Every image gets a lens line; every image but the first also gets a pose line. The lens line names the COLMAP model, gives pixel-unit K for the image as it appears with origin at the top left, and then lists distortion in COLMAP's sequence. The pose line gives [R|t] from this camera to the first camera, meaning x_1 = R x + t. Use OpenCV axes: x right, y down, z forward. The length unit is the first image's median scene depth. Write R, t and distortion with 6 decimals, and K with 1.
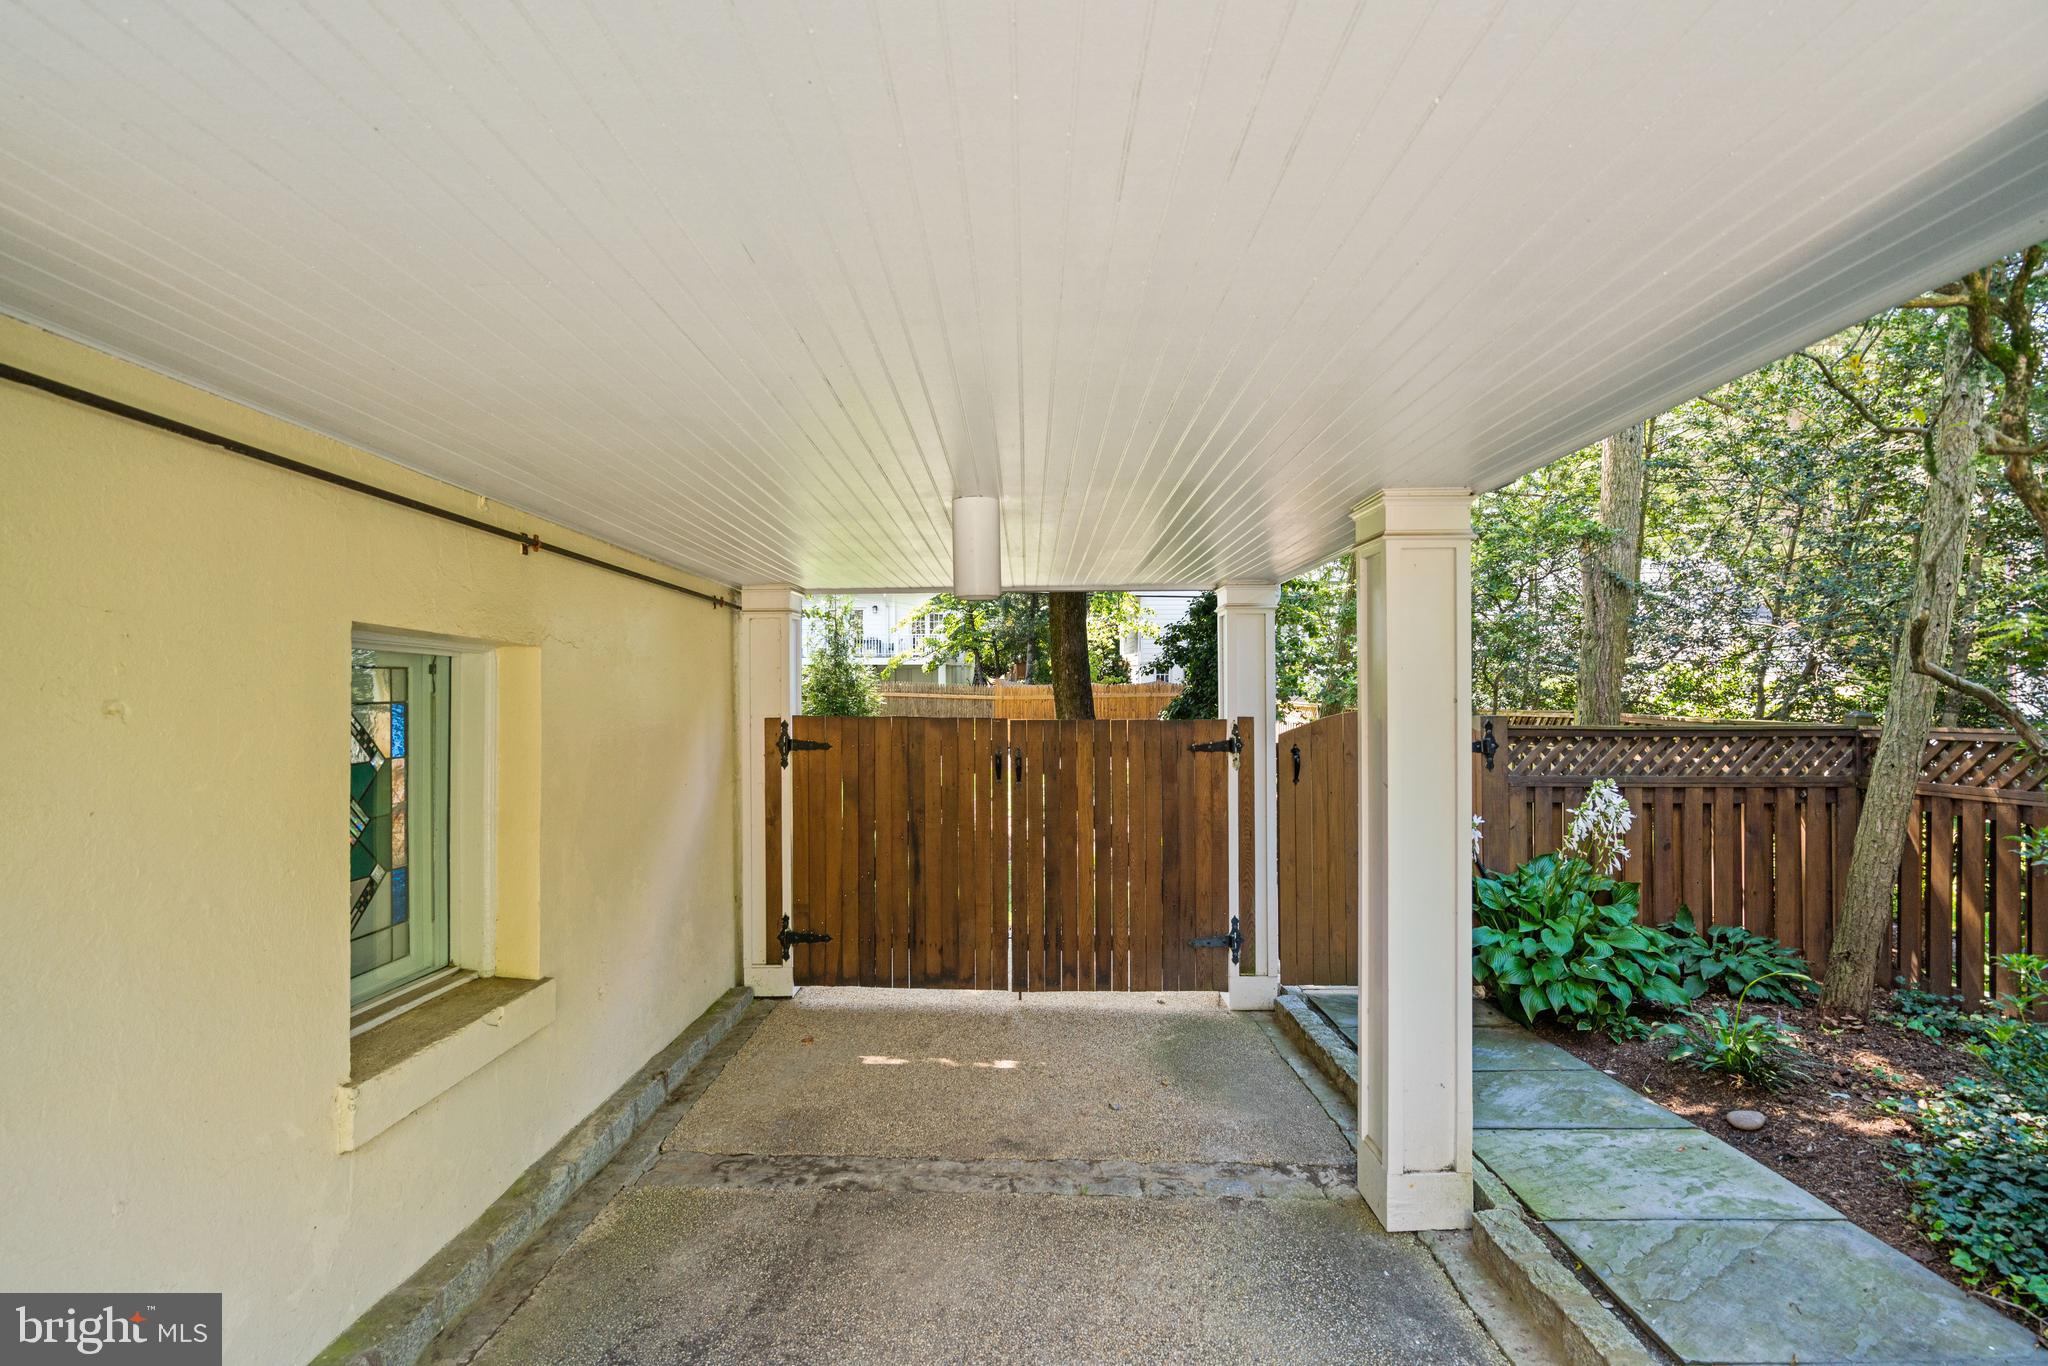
lens RADIAL K [[948.7, 0, 1024.0], [0, 948.7, 683.0], [0, 0, 1]] dist [-0.000012, -0.000032]
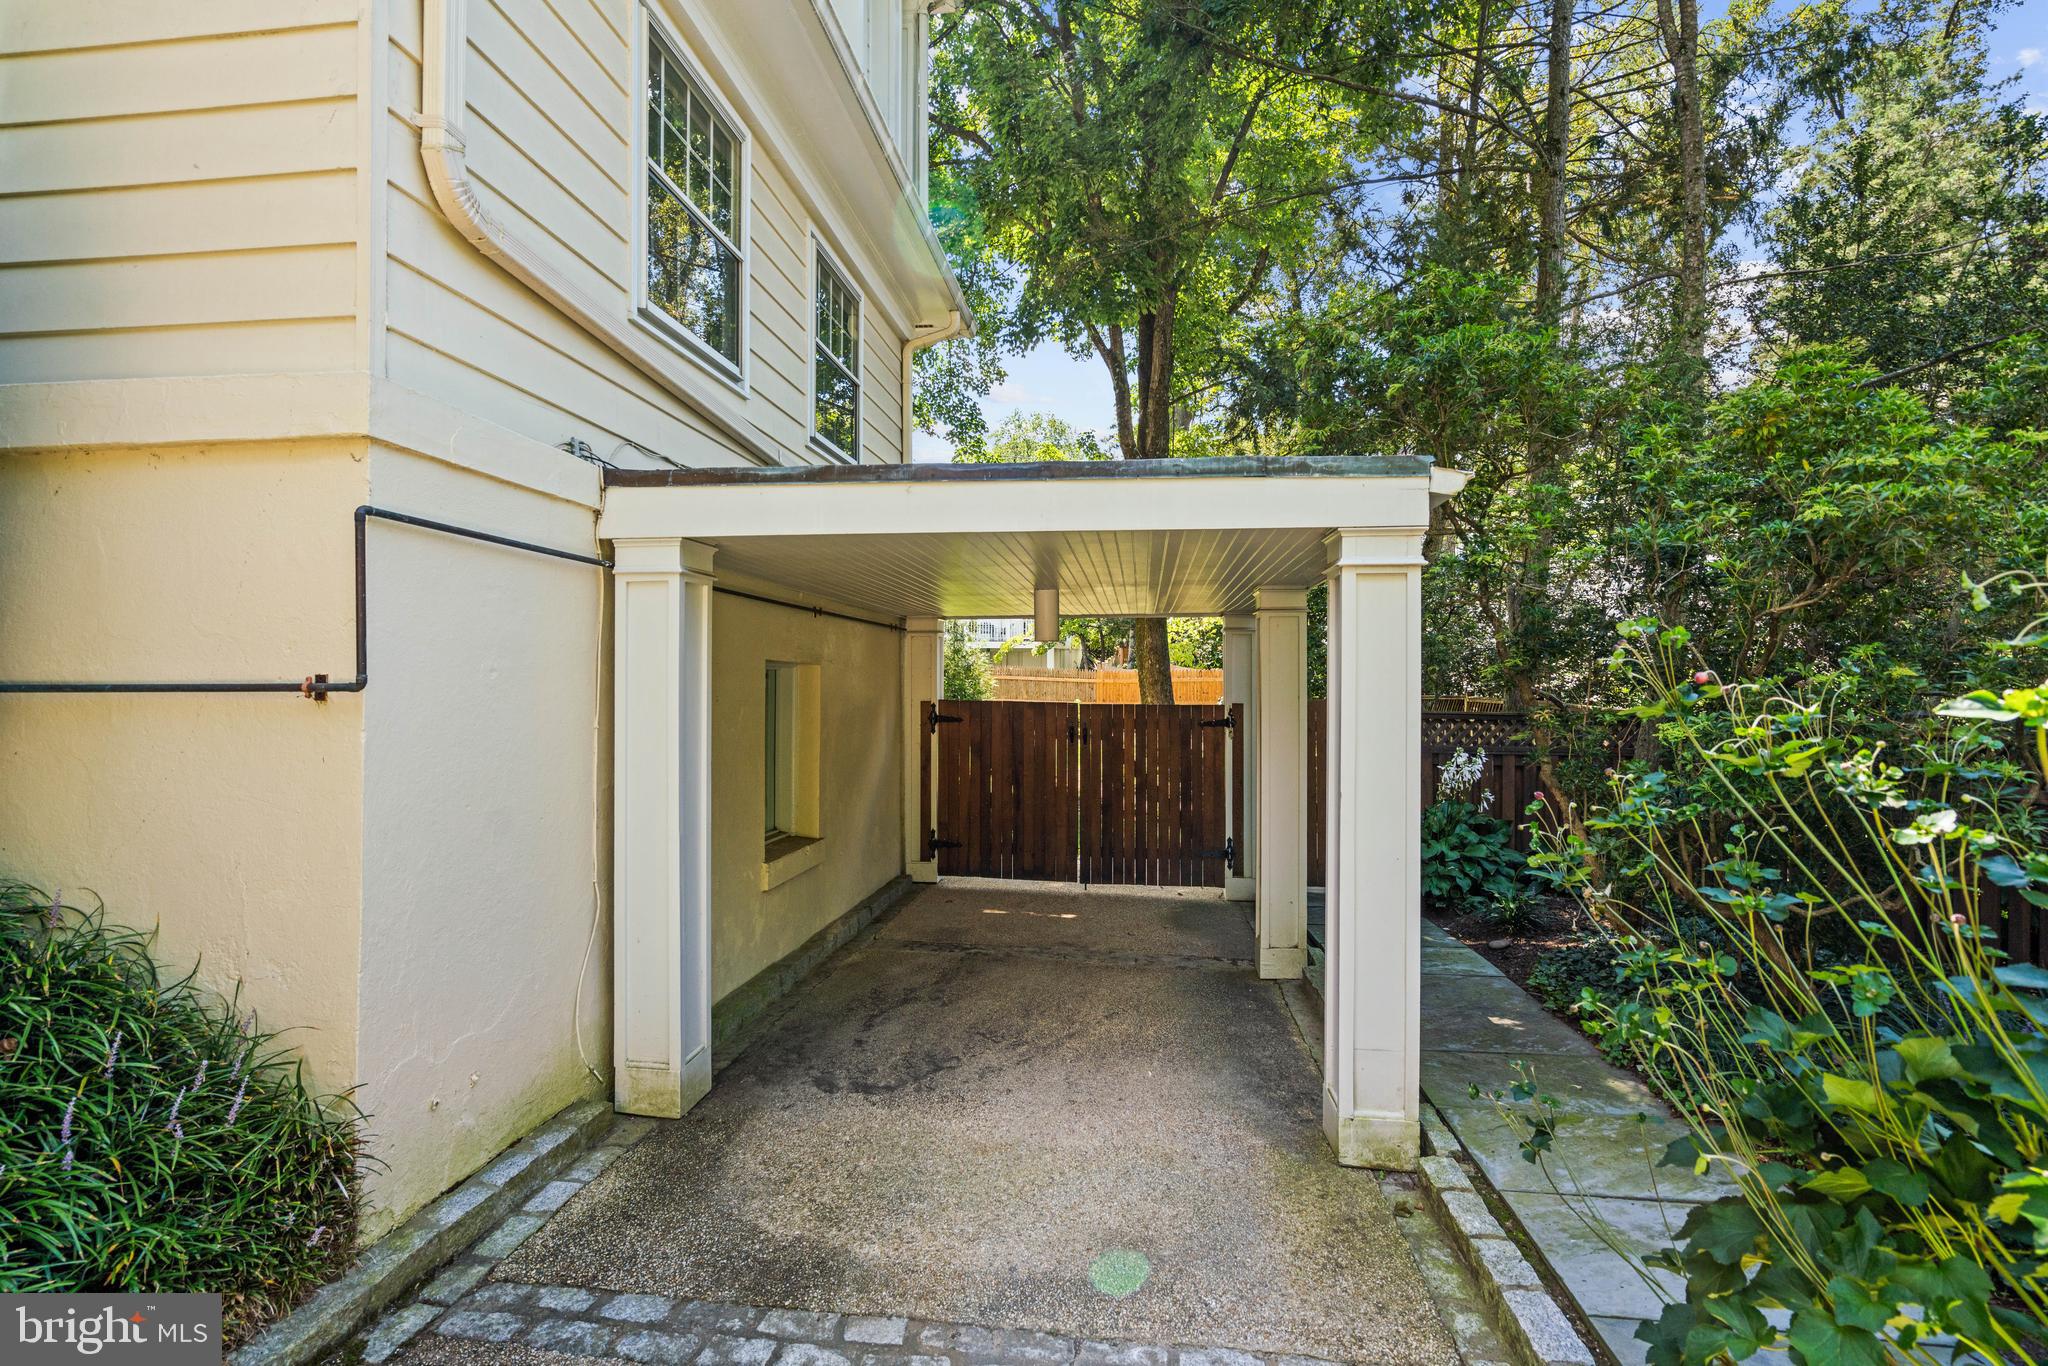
lens RADIAL K [[959.7, 0, 1003.6], [0, 959.7, 677.4], [0, 0, 1]] dist [-0.001823, 0.004448]
pose [[0.990384, 0.006324, -0.138203, 0.077725], [-0.004169, 0.999865, 0.015879, -0.027240], [0.138285, -0.015151, 0.990277, -0.535705]]
